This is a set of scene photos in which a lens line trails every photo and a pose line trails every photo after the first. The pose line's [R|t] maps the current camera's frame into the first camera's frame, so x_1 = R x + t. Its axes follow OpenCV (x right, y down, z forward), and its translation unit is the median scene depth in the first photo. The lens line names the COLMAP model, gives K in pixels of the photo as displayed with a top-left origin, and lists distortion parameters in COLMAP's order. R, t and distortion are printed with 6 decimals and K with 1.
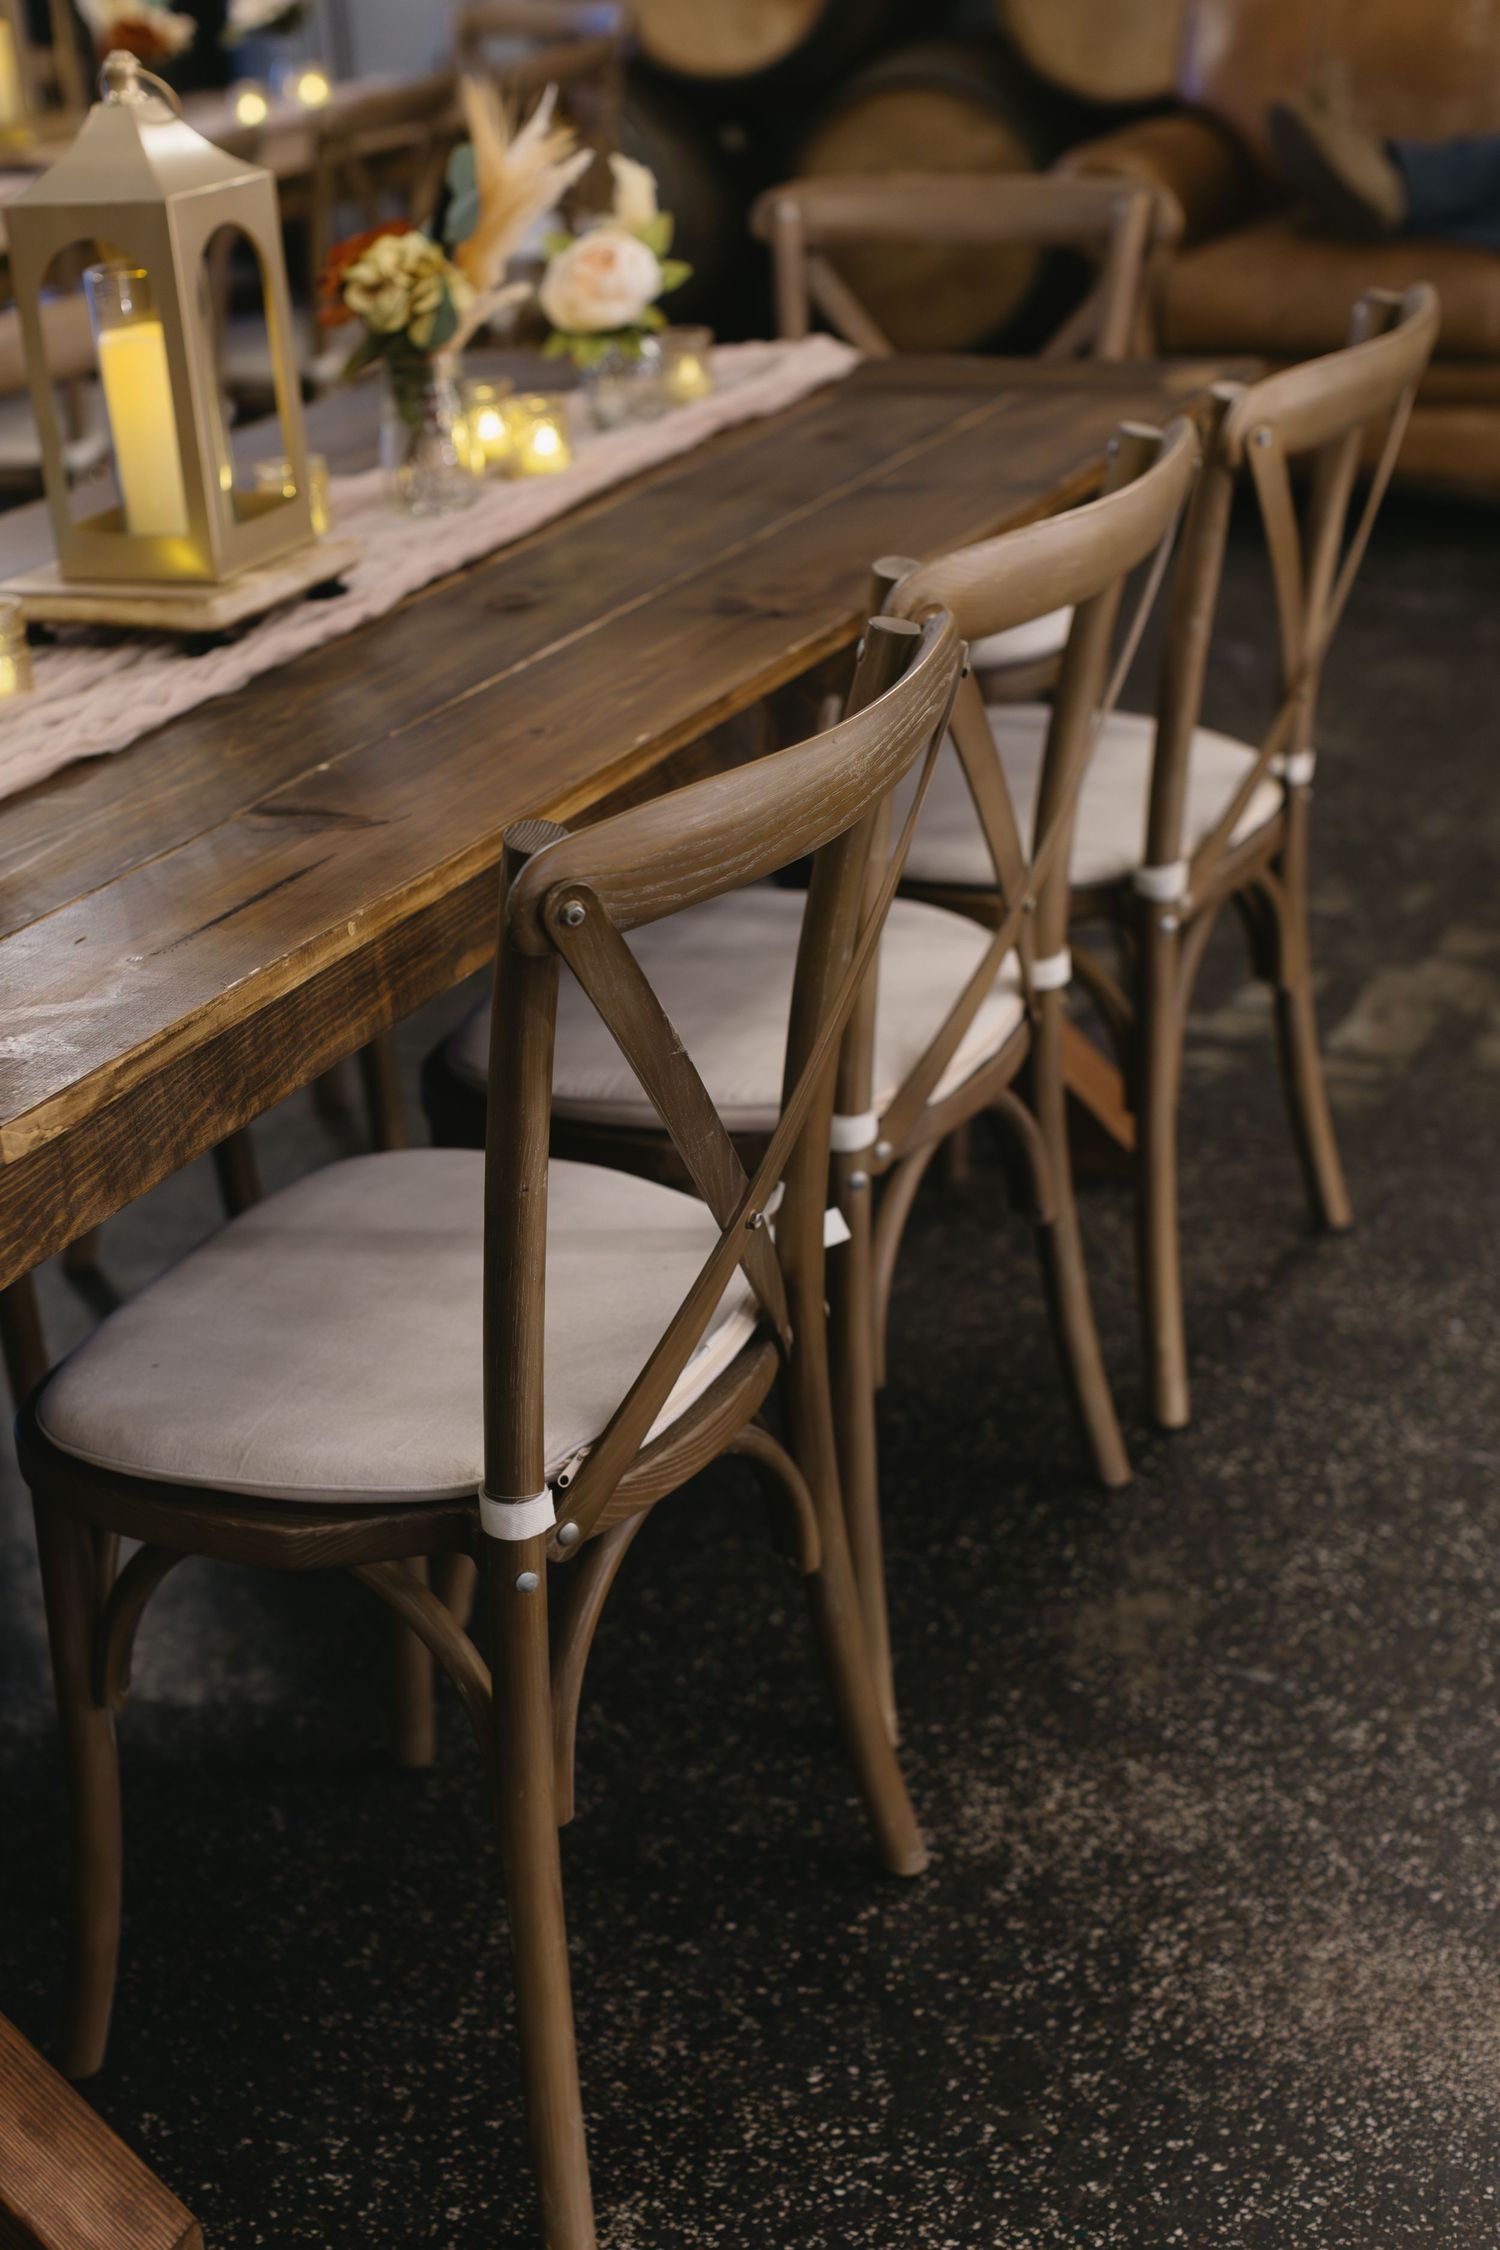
lens RADIAL K [[3252.2, 0, 750.0], [0, 3252.2, 1125.0], [0, 0, 1]] dist [-0.019880, -0.018744]
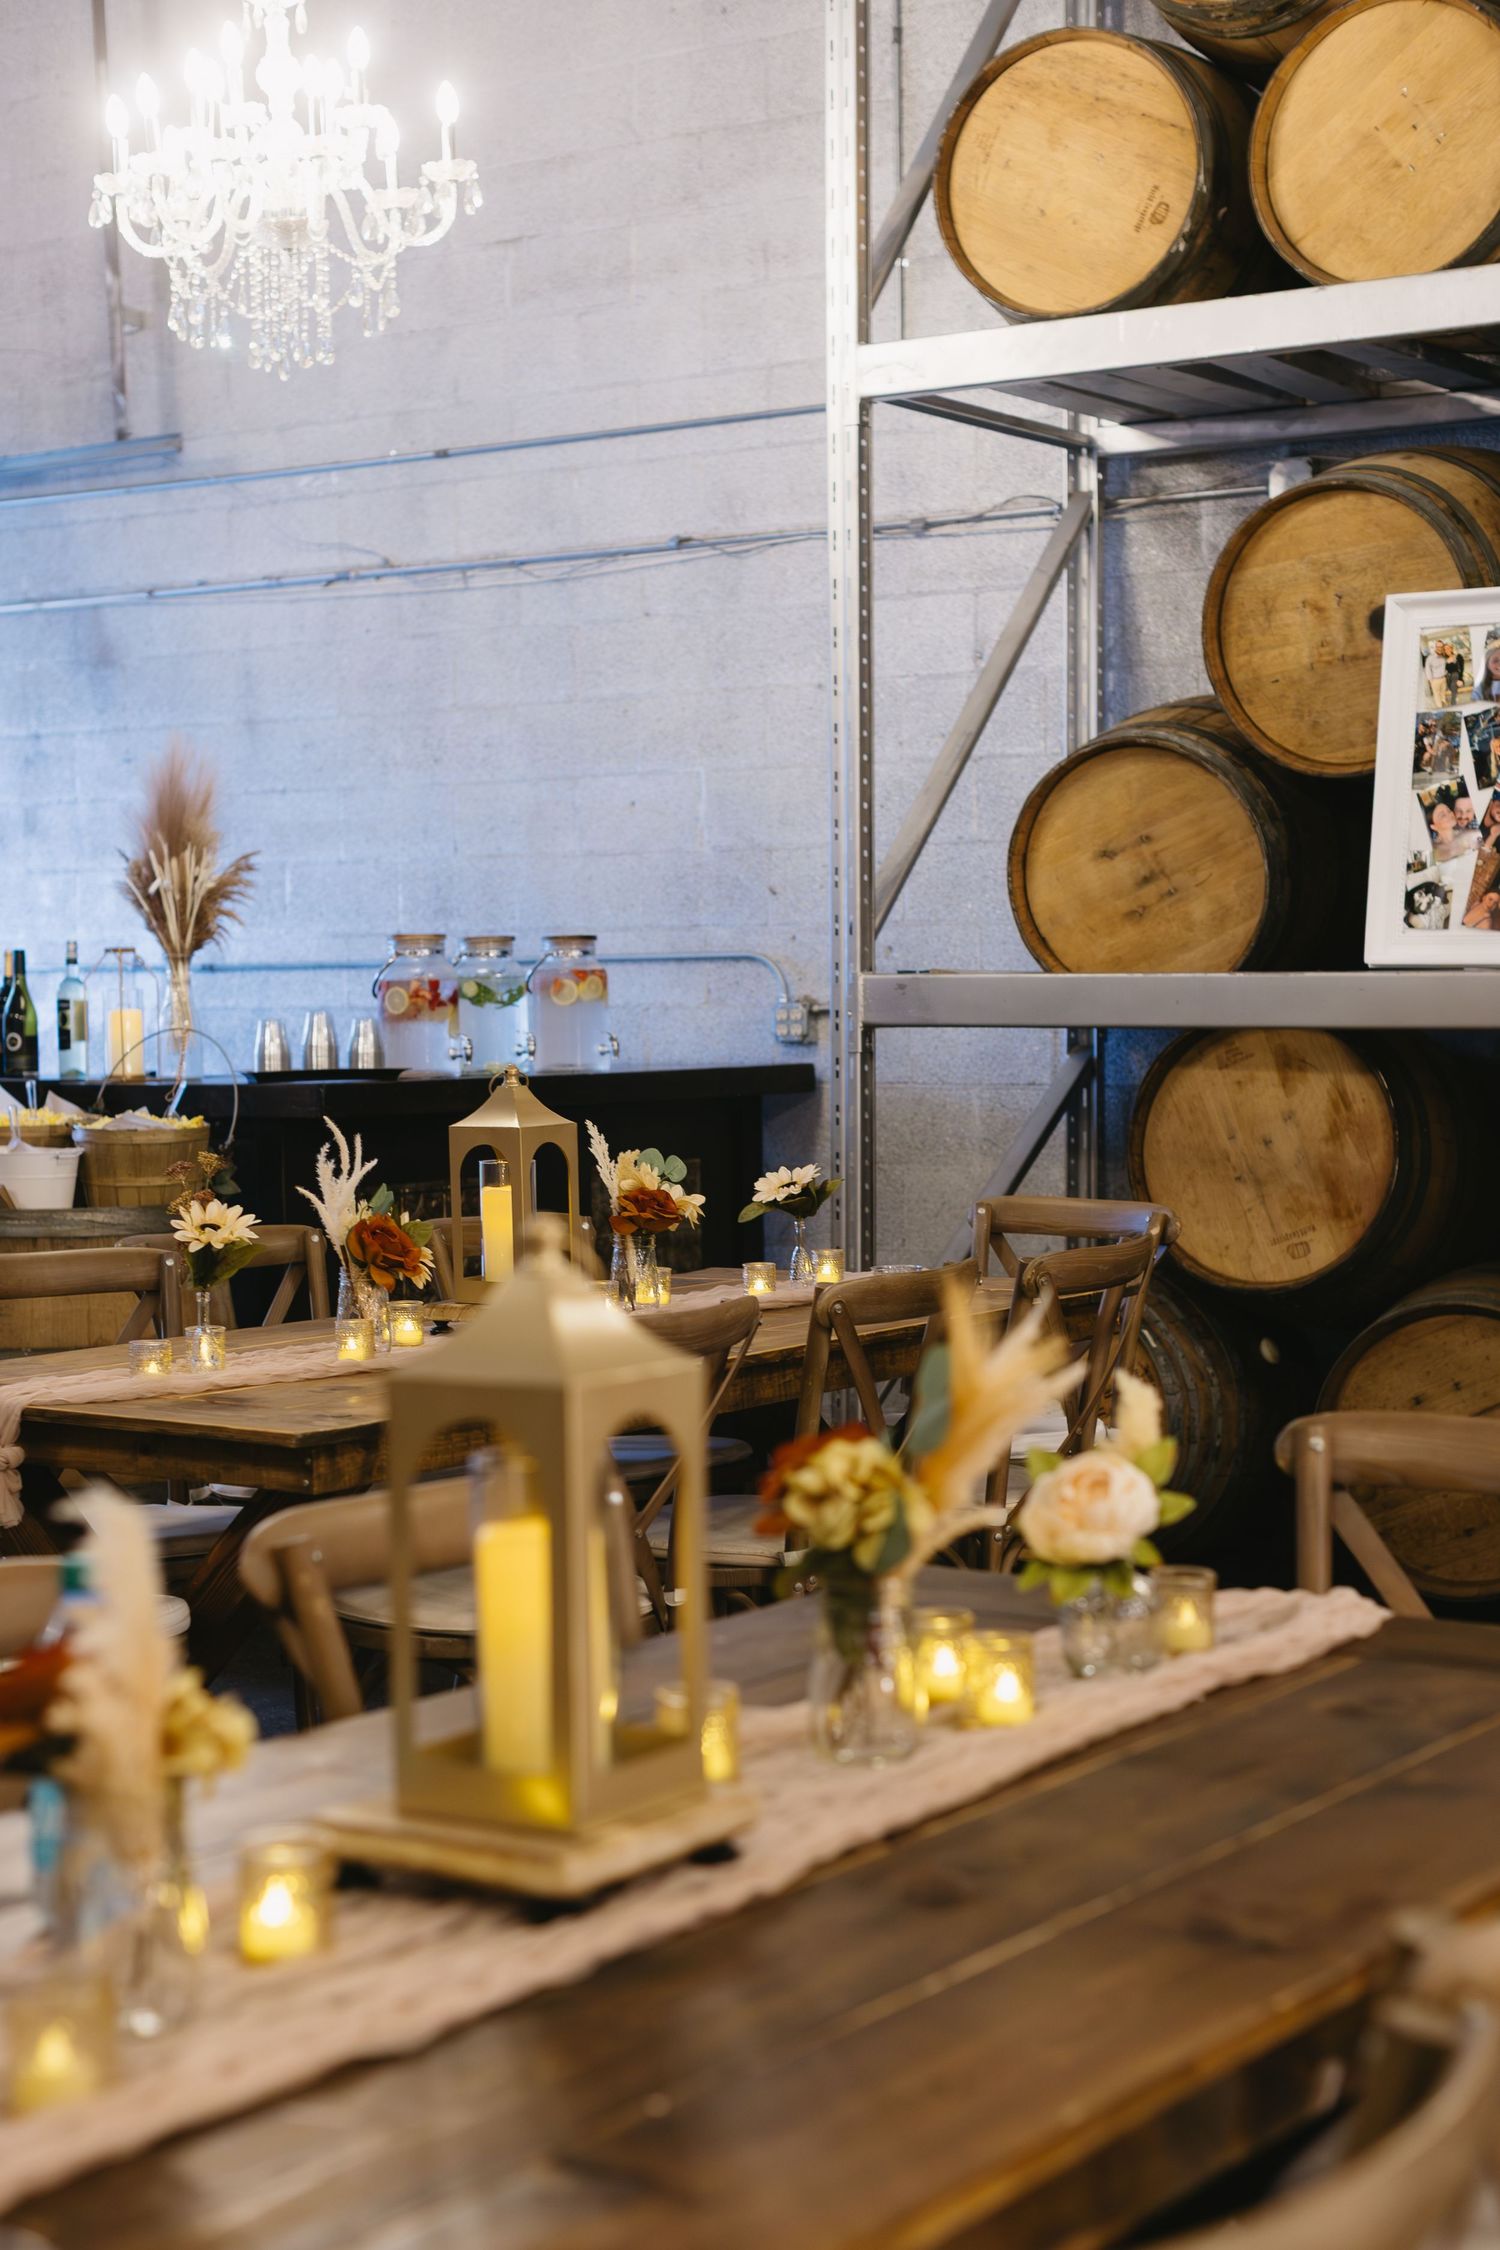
lens RADIAL K [[3374.8, 0, 694.9], [0, 3374.8, 1125.0], [0, 0, 1]] dist [0.048484, 0.043383]
pose [[0.981964, 0.066145, -0.177121, 0.004180], [-0.123576, 0.933548, -0.336477, -0.044206], [0.143095, 0.352296, 0.924885, 0.130620]]
